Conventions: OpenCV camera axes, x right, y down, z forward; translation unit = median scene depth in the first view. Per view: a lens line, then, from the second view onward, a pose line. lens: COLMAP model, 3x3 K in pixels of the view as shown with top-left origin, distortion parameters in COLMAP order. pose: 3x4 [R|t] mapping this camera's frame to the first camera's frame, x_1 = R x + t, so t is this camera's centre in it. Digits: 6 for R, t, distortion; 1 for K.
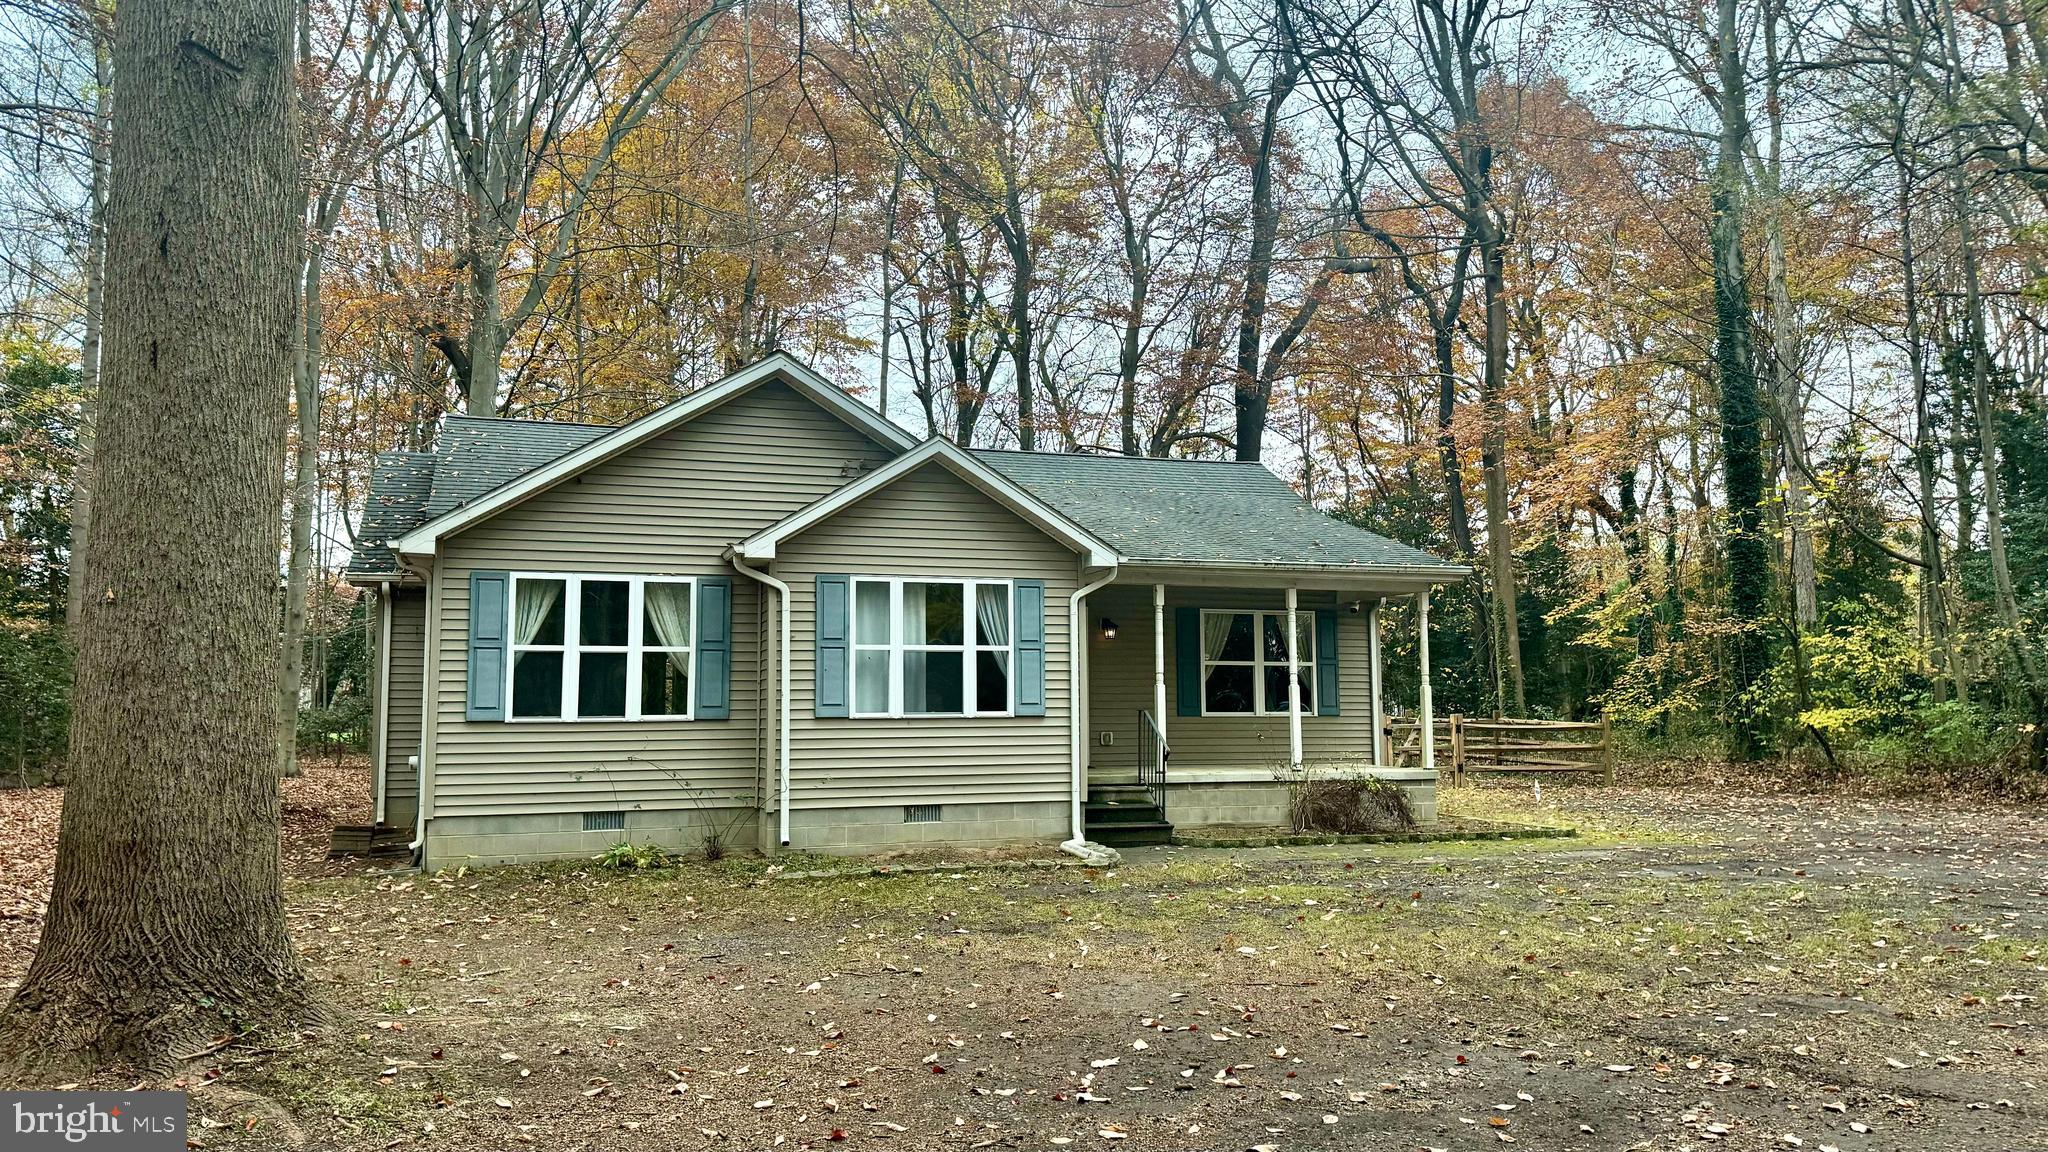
lens RADIAL K [[1429.2, 0, 1024.0], [0, 1429.2, 576.0], [0, 0, 1]] dist [0.177174, -0.300019]
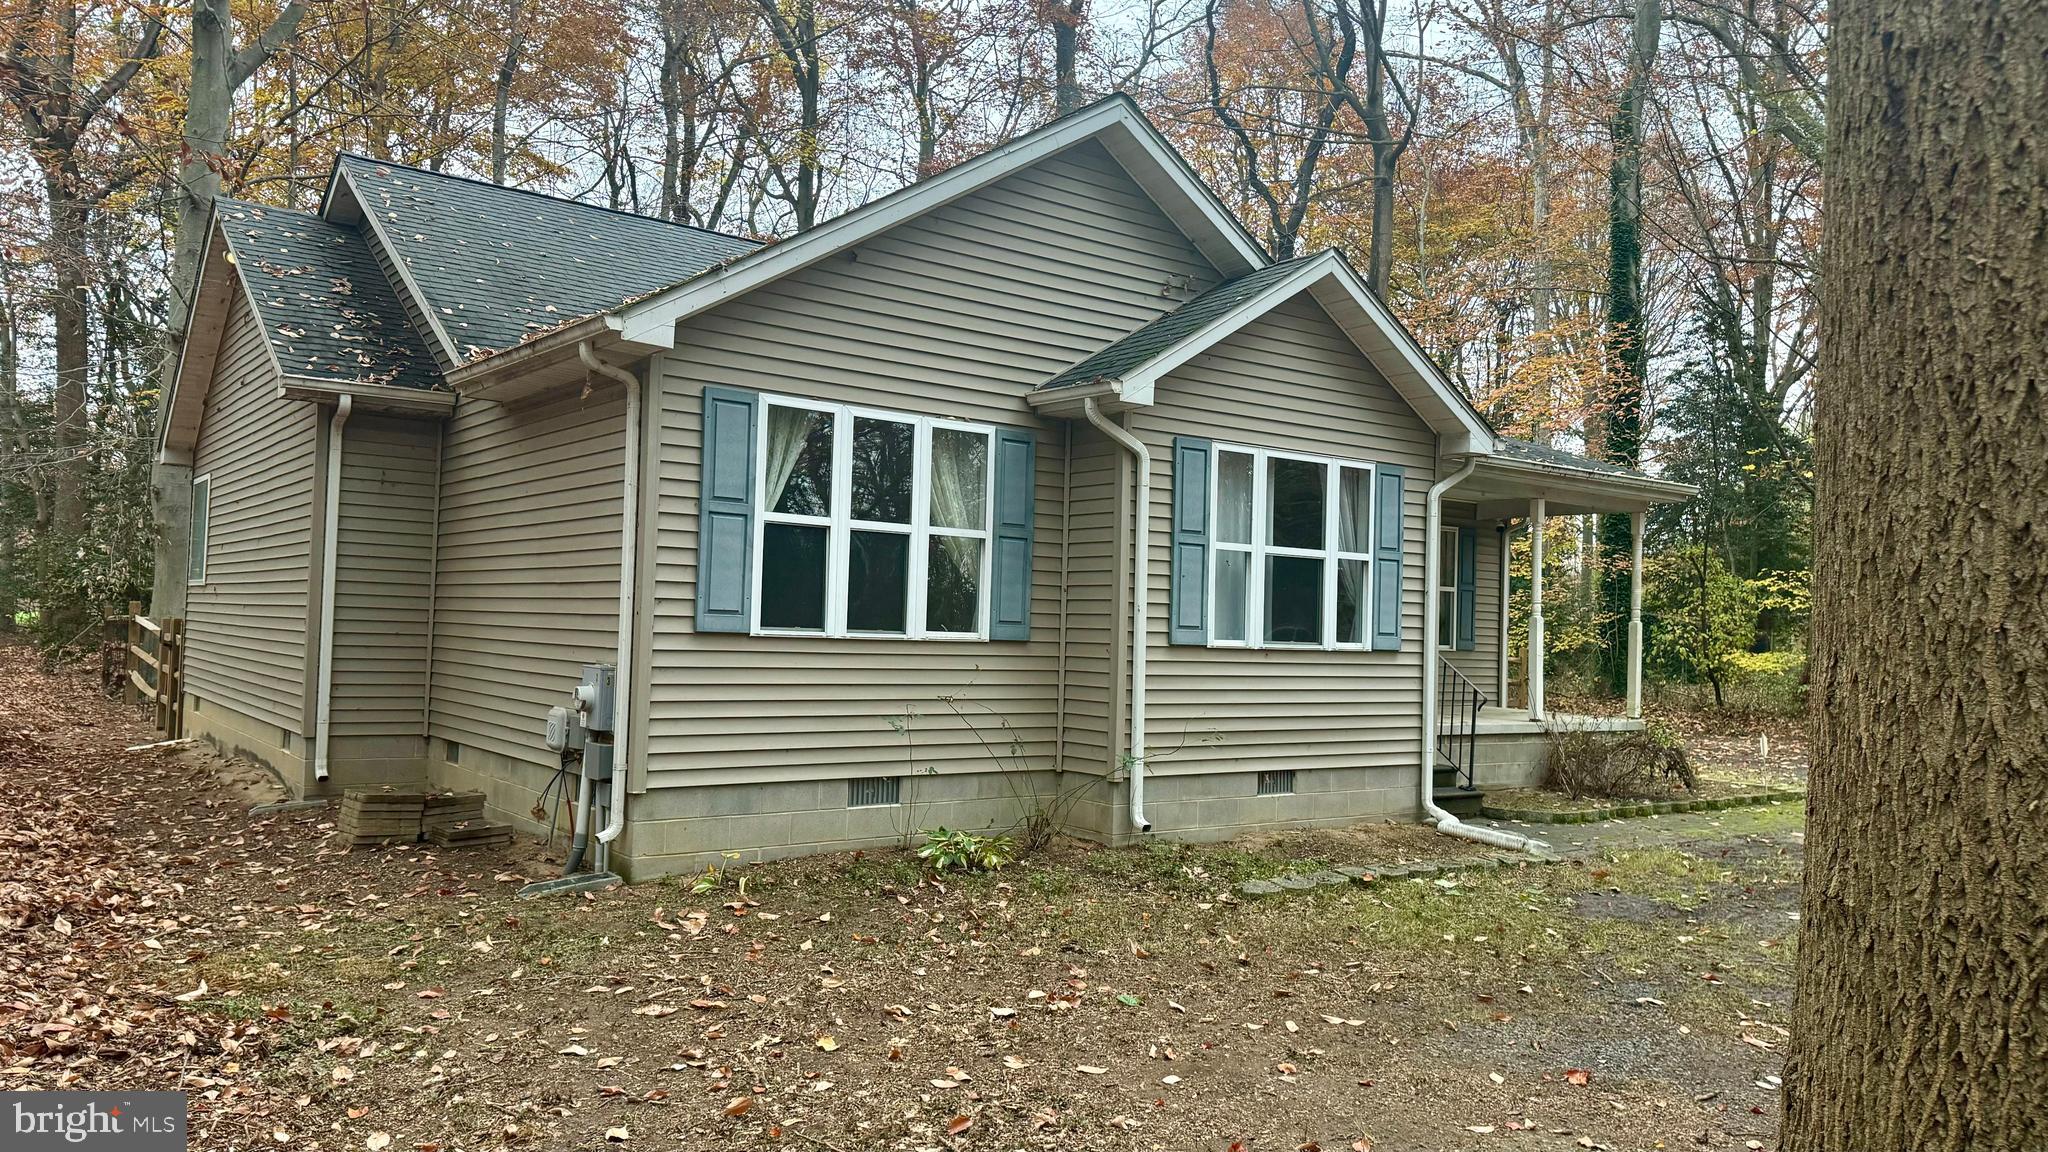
lens RADIAL K [[1429.2, 0, 1024.0], [0, 1429.2, 576.0], [0, 0, 1]] dist [0.177174, -0.300019]
pose [[0.946589, 0.046519, 0.319070, -0.418321], [-0.067033, 0.996309, 0.053609, 0.032783], [-0.315398, -0.072134, 0.946214, 0.365572]]
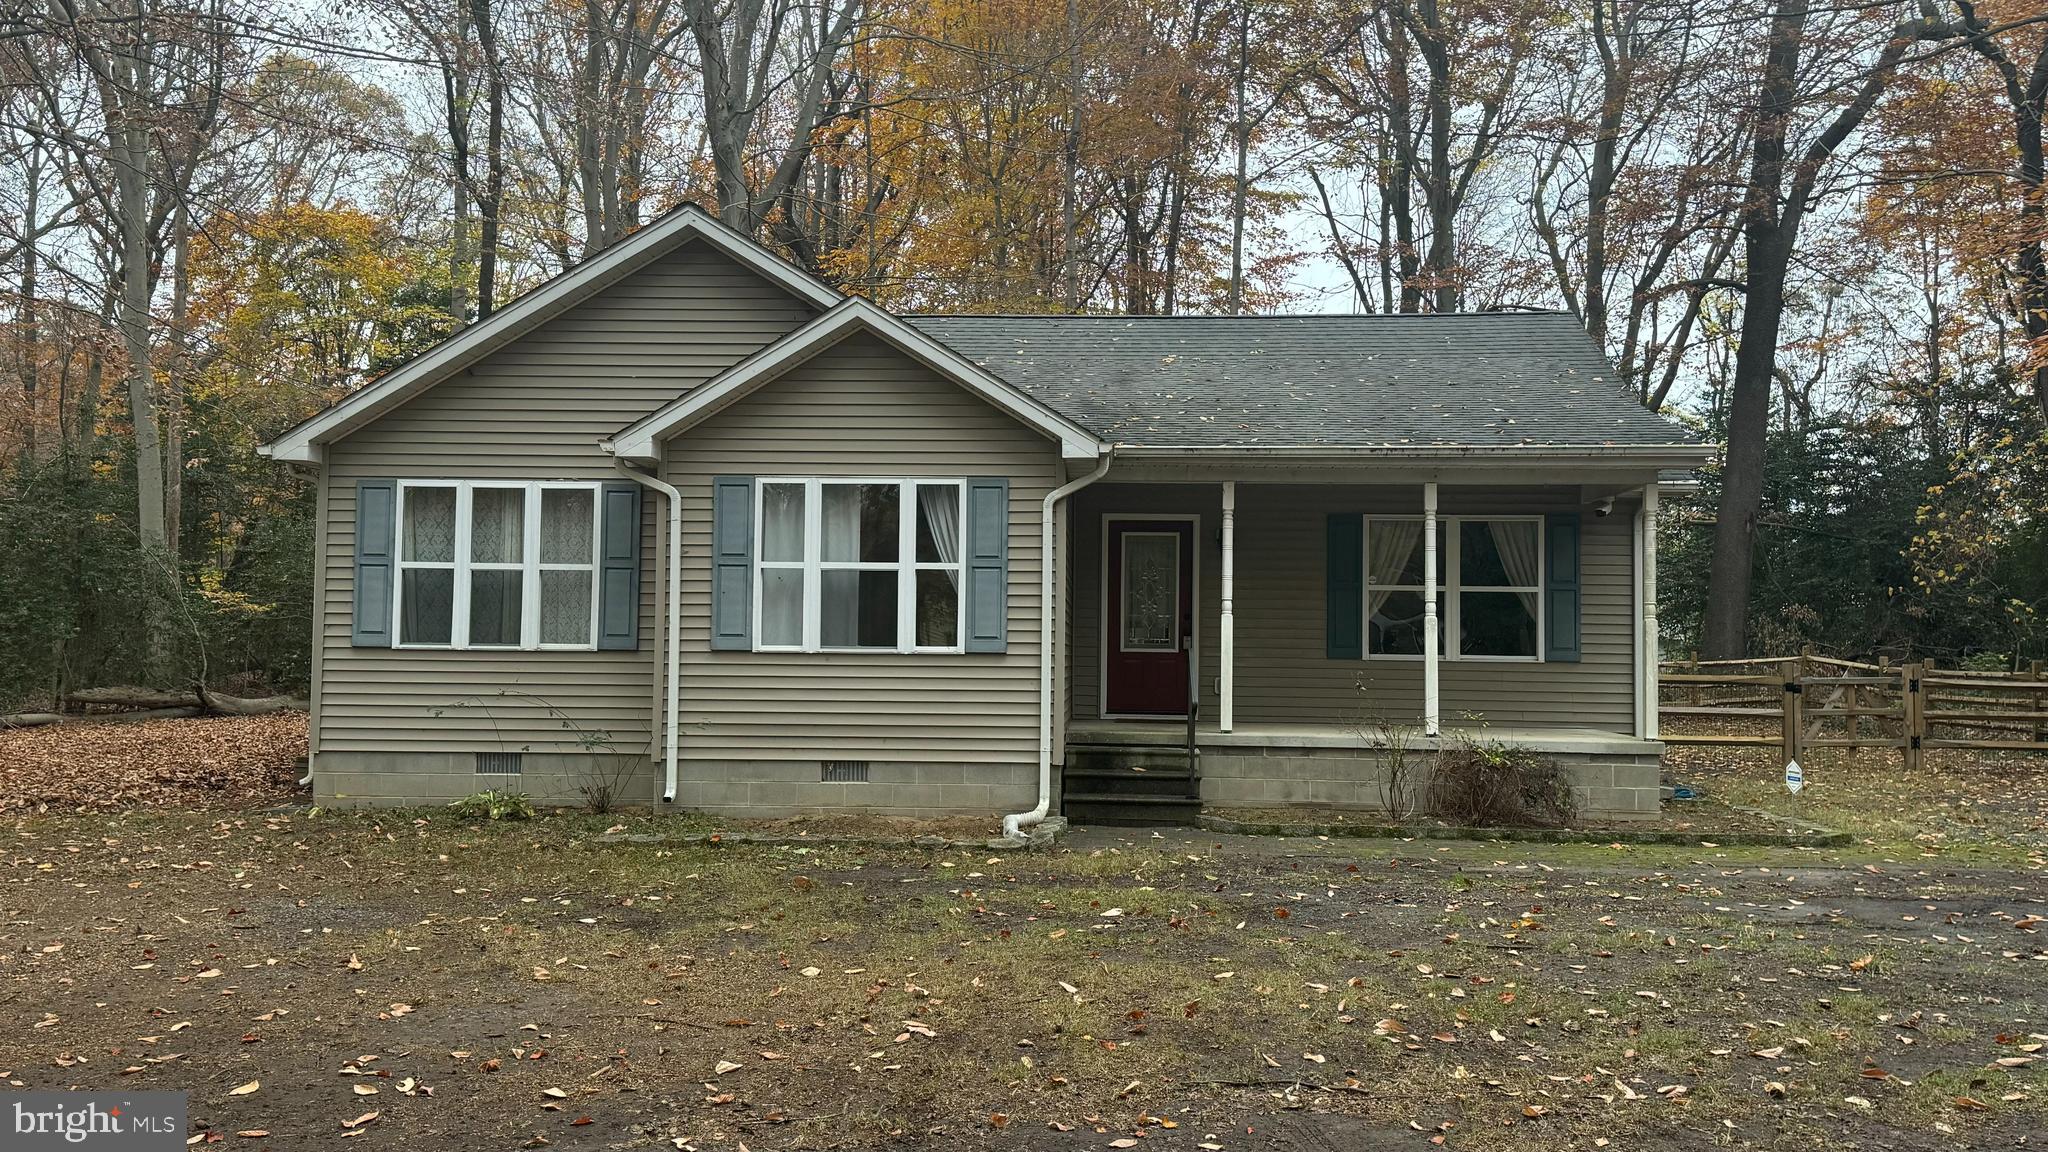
lens RADIAL K [[1678.6, 0, 1024.0], [0, 1678.6, 576.0], [0, 0, 1]] dist [0.112320, -0.004617]
pose [[0.930695, -0.000001, -0.365797, 0.363727], [0.018304, 0.998747, 0.046569, 0.013922], [0.365339, -0.050037, 0.929529, 0.164821]]
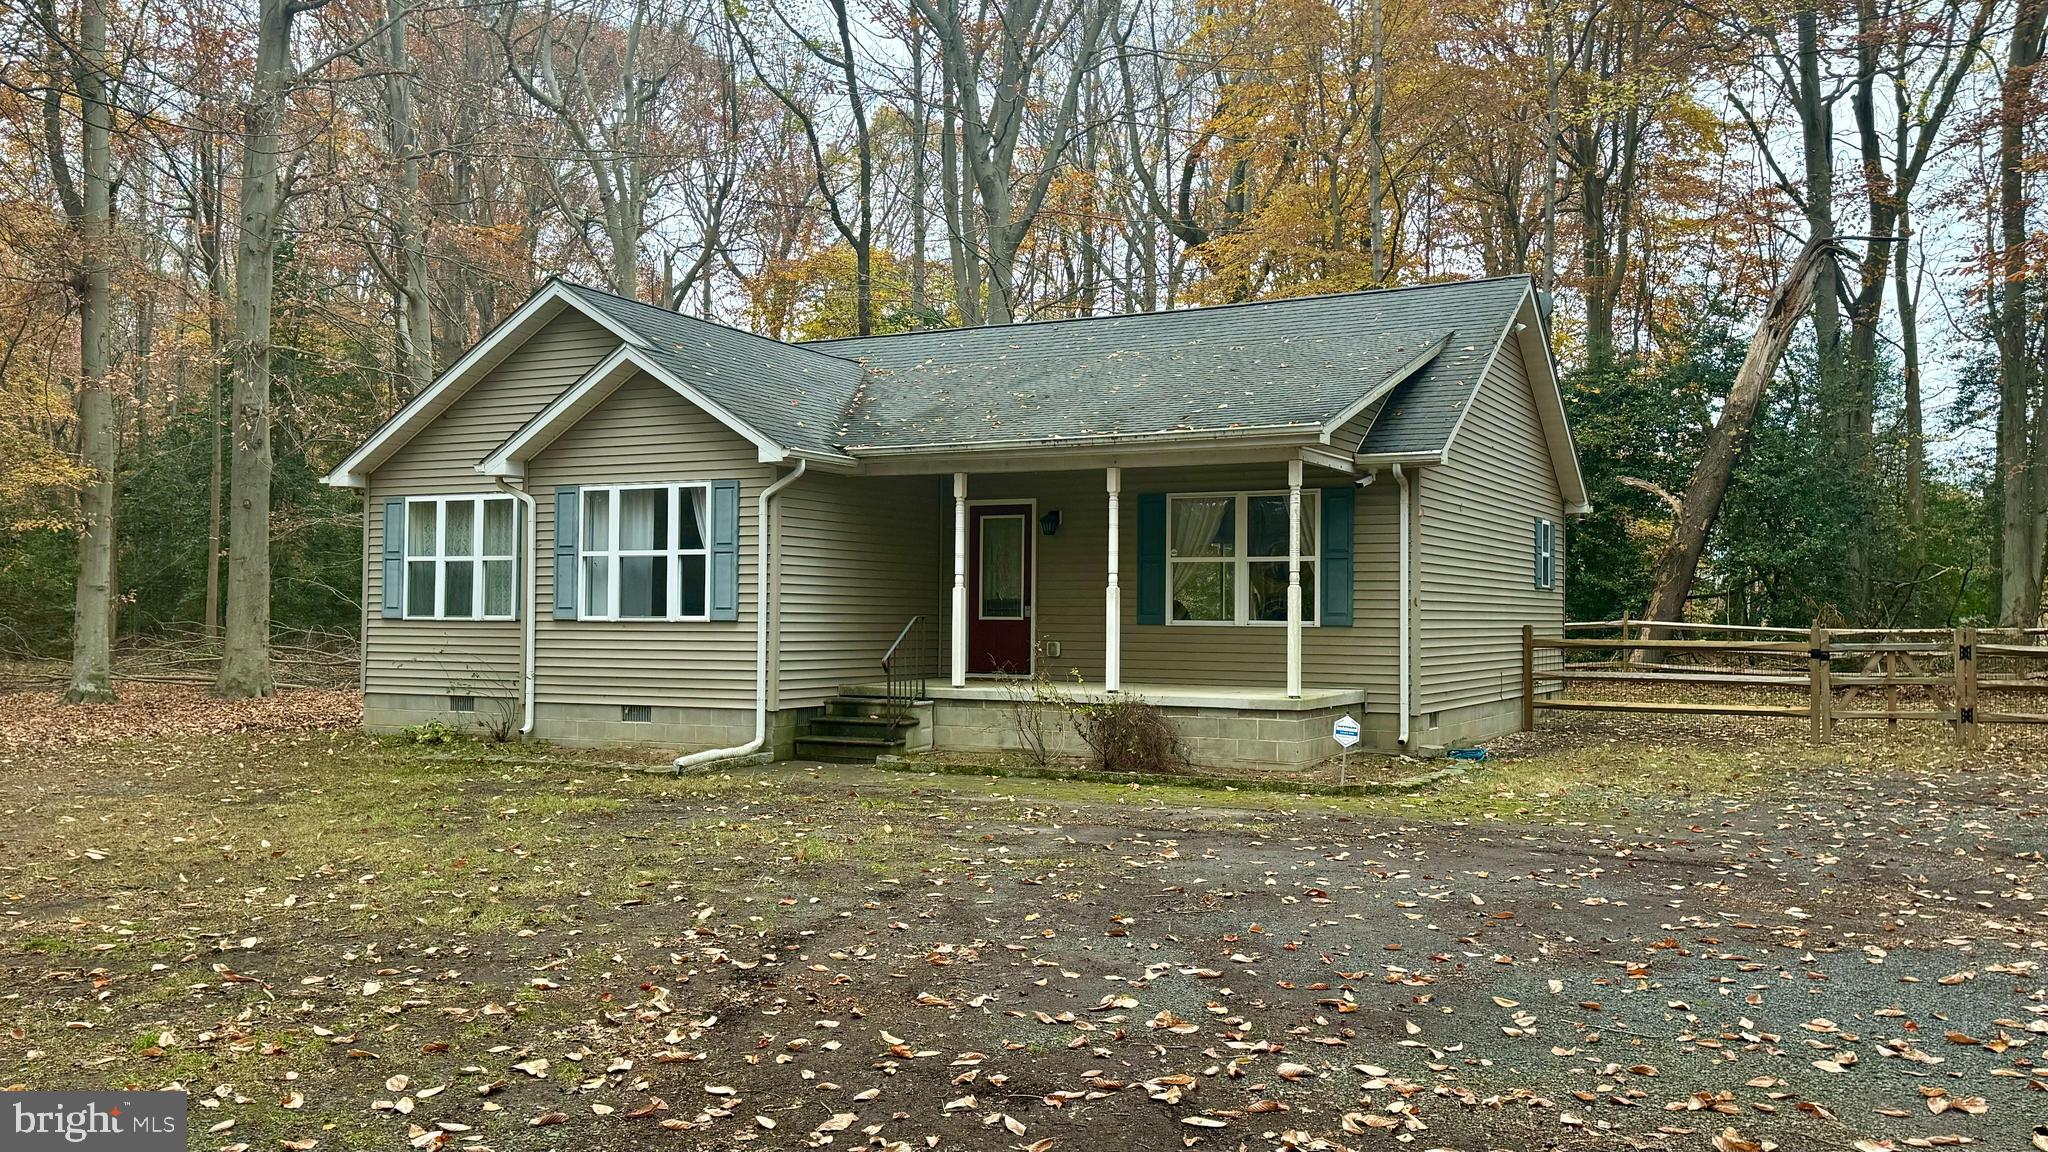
lens RADIAL K [[1678.6, 0, 1024.0], [0, 1678.6, 576.0], [0, 0, 1]] dist [0.112320, -0.004617]
pose [[0.689468, -0.008045, -0.724272, 0.990681], [0.058867, 0.997253, 0.044960, 0.028418], [0.721920, -0.073634, 0.688047, 0.369965]]
